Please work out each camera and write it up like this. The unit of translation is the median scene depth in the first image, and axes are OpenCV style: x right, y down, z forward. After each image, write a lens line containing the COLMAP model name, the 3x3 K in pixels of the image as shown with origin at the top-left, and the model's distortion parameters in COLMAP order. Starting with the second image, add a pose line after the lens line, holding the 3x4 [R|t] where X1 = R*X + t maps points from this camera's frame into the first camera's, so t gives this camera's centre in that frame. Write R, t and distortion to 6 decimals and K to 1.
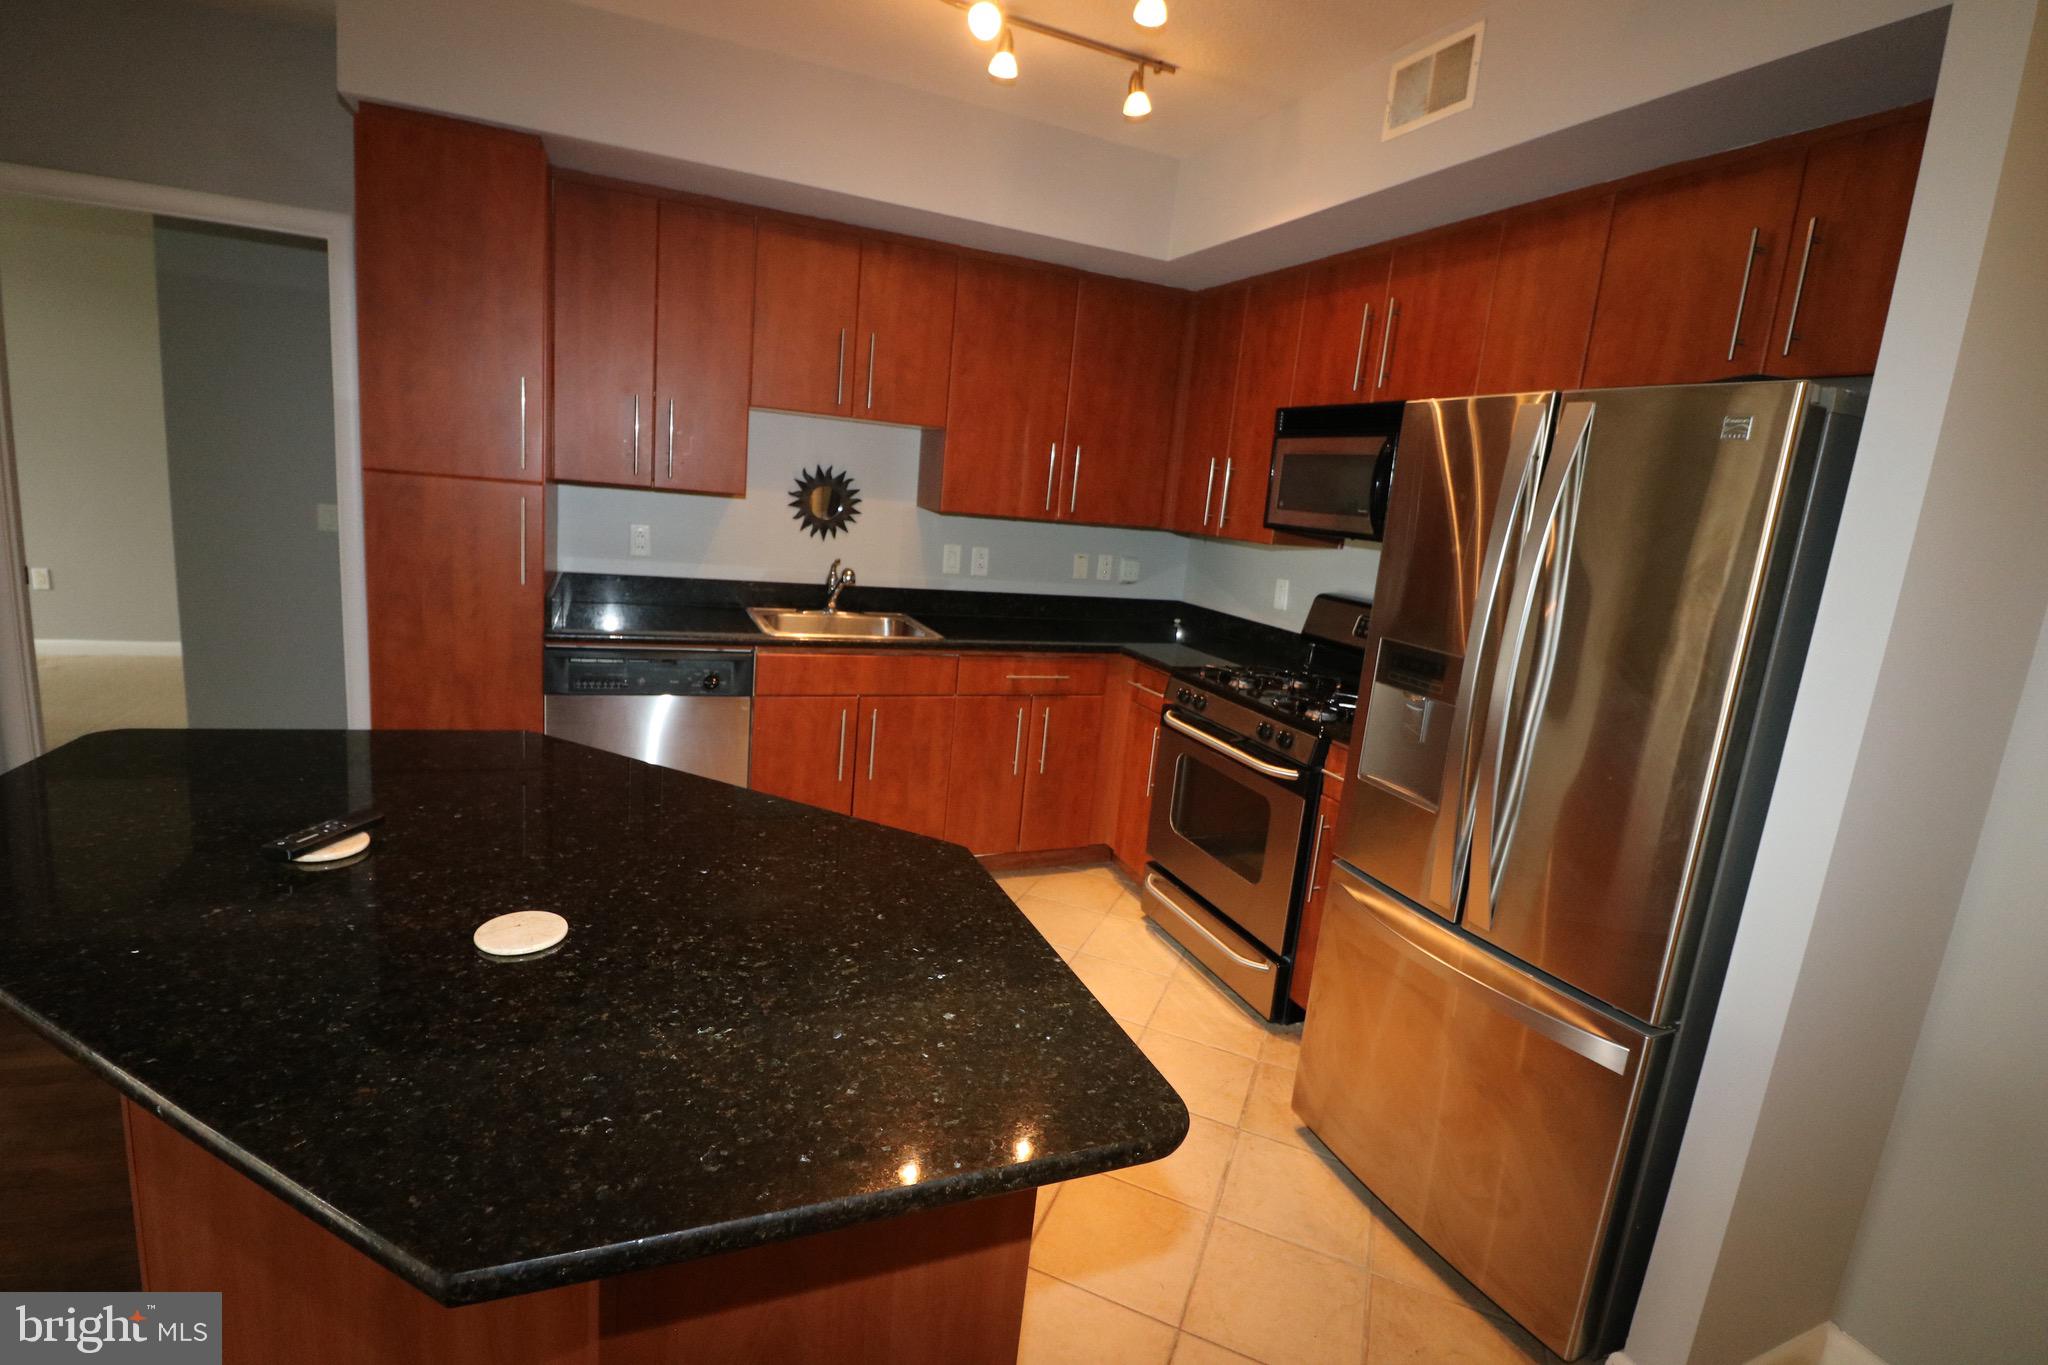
lens RADIAL K [[946.5, 0, 1016.7], [0, 946.5, 674.1], [0, 0, 1]] dist [-0.001588, -0.012634]
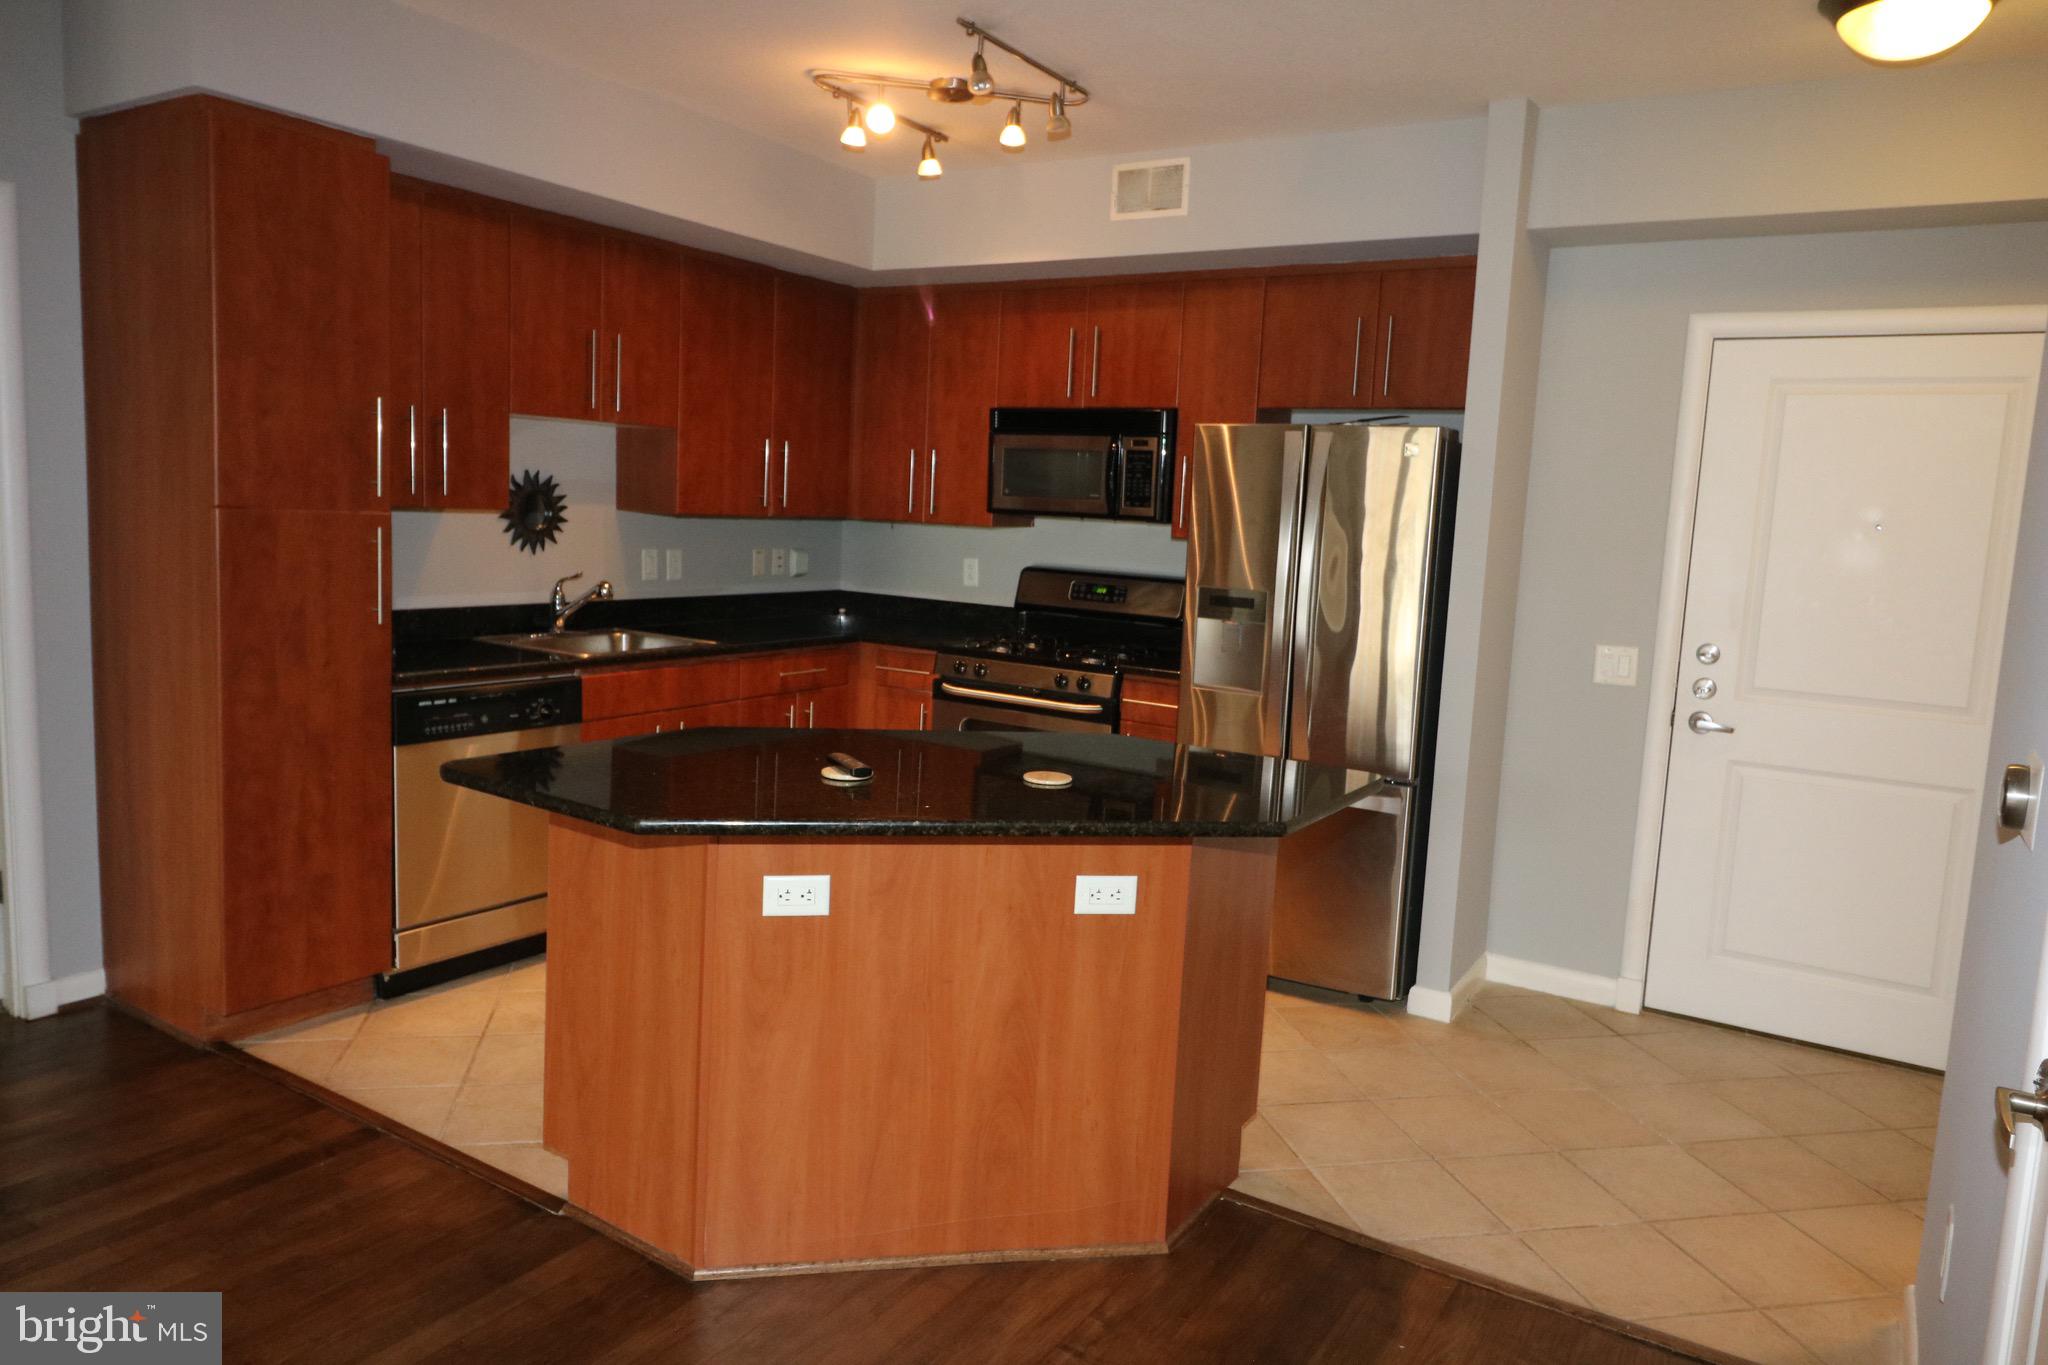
lens RADIAL K [[1360.2, 0, 1017.7], [0, 1360.2, 671.3], [0, 0, 1]] dist [0.005252, 0.001548]
pose [[0.815779, -0.123920, 0.564932, -0.627044], [0.138686, 0.990192, 0.016936, 0.009676], [-0.561489, 0.064532, 0.824964, -0.332323]]
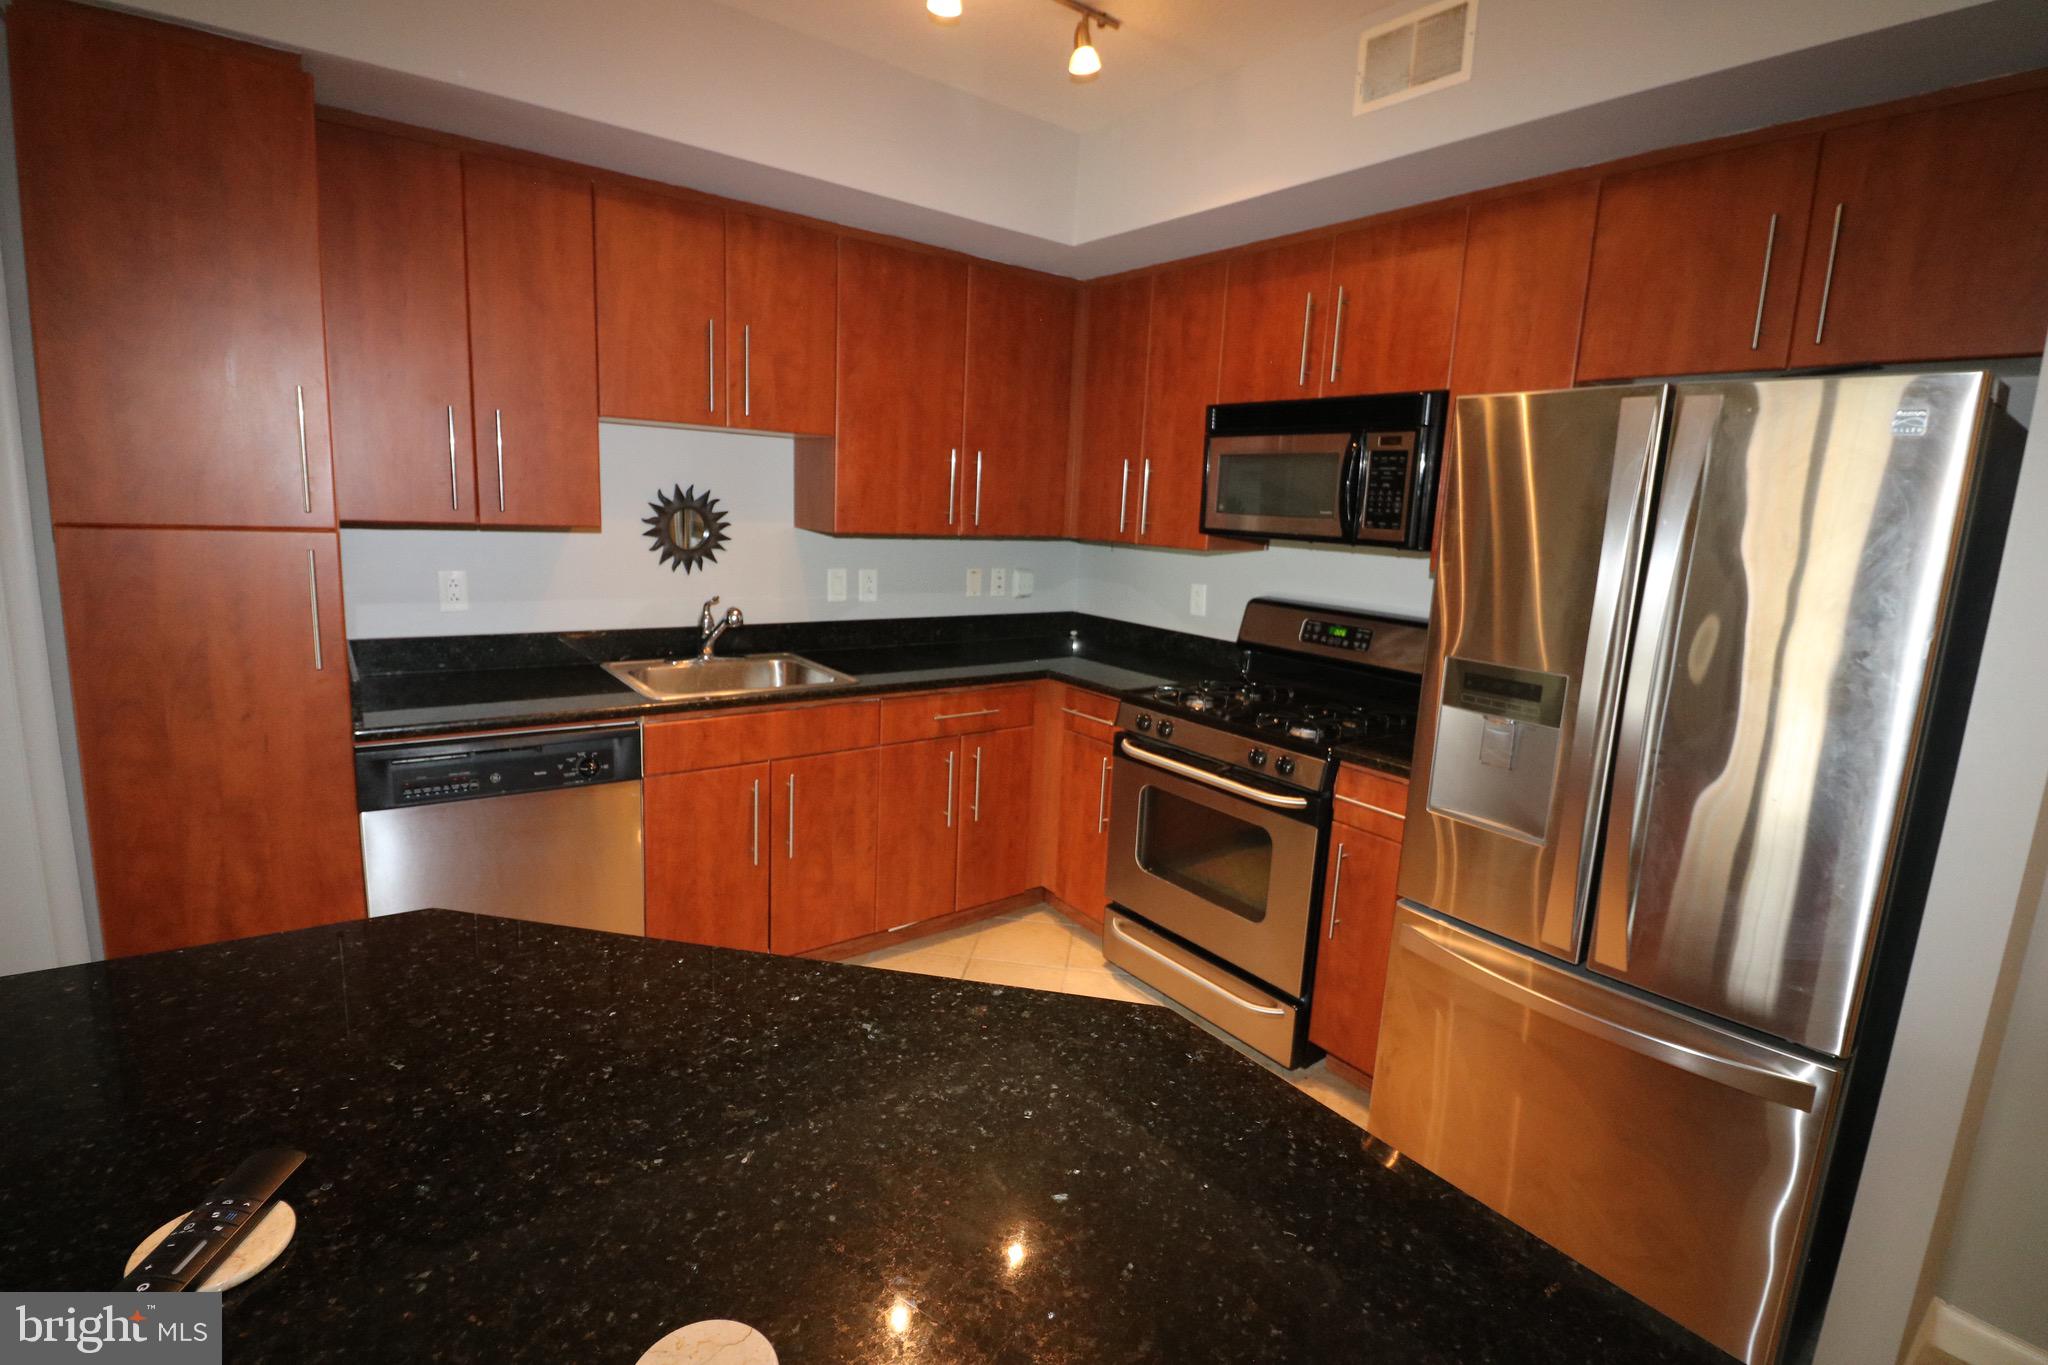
lens RADIAL K [[944.9, 0, 1022.5], [0, 944.9, 669.9], [0, 0, 1]] dist [-0.011966, -0.000392]
pose [[0.966515, -0.088604, 0.240827, -0.140110], [0.088539, 0.996011, 0.011112, -0.044459], [-0.240851, 0.010582, 0.970505, 0.134517]]
